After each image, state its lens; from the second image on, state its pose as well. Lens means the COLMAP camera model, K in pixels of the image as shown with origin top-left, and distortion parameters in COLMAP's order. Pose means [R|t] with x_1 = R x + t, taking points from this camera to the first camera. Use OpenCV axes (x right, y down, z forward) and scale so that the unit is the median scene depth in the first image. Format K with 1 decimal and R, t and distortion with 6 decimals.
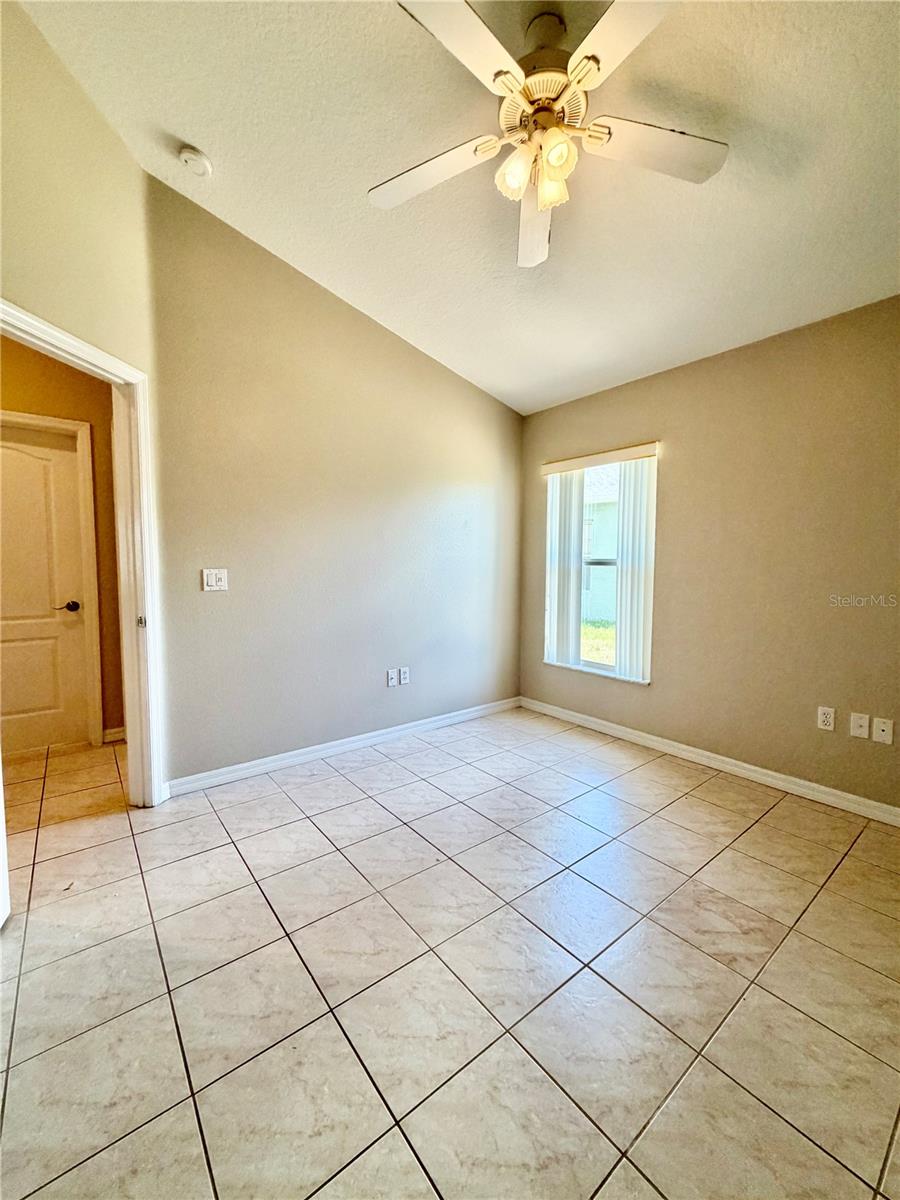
lens RADIAL K [[480.2, 0, 451.1], [0, 480.2, 597.2], [0, 0, 1]] dist [0.001225, 0.000255]
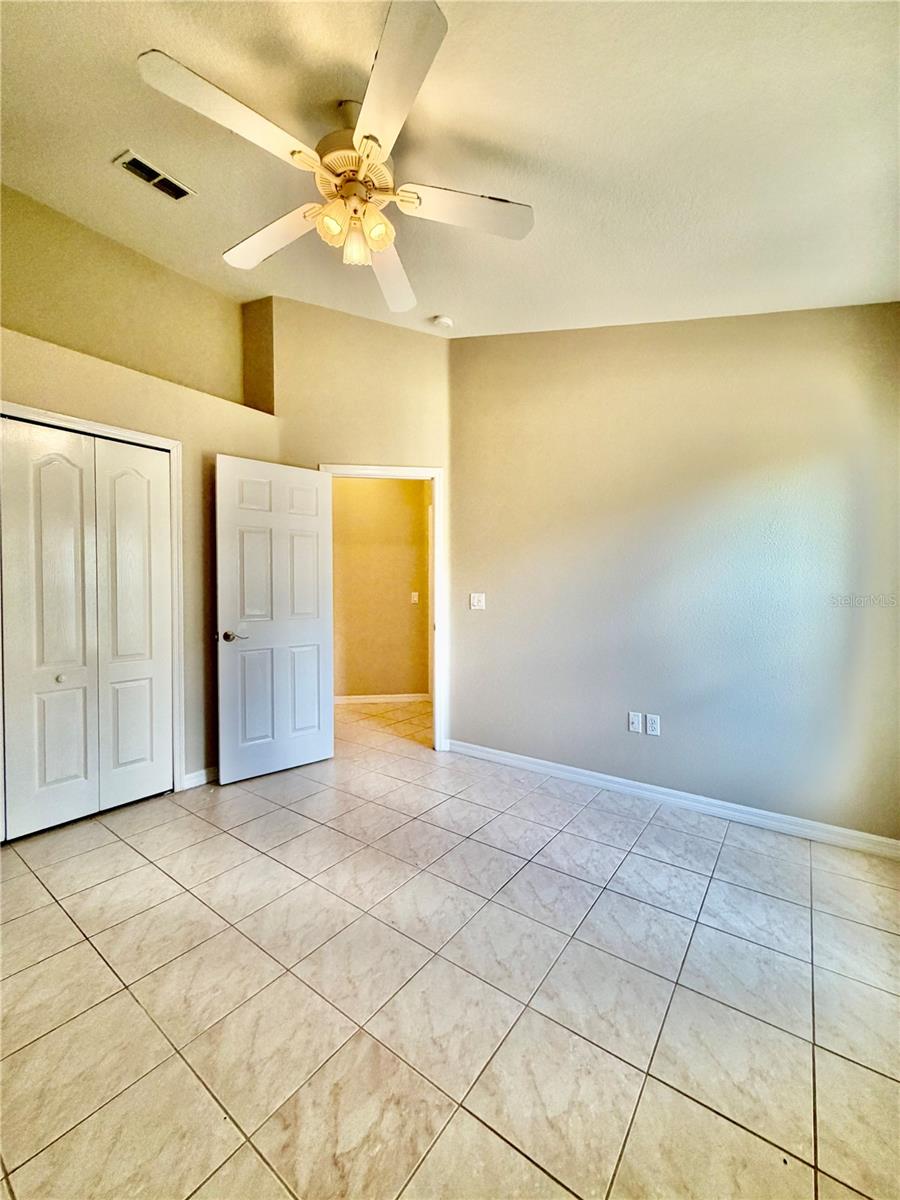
lens RADIAL K [[477.9, 0, 451.5], [0, 477.9, 629.0], [0, 0, 1]] dist [-0.011116, 0.006462]
pose [[0.262380, 0.077064, -0.961883, 0.819967], [-0.059686, 0.996193, 0.063531, -0.043442], [0.963117, 0.040742, 0.265981, 0.642033]]
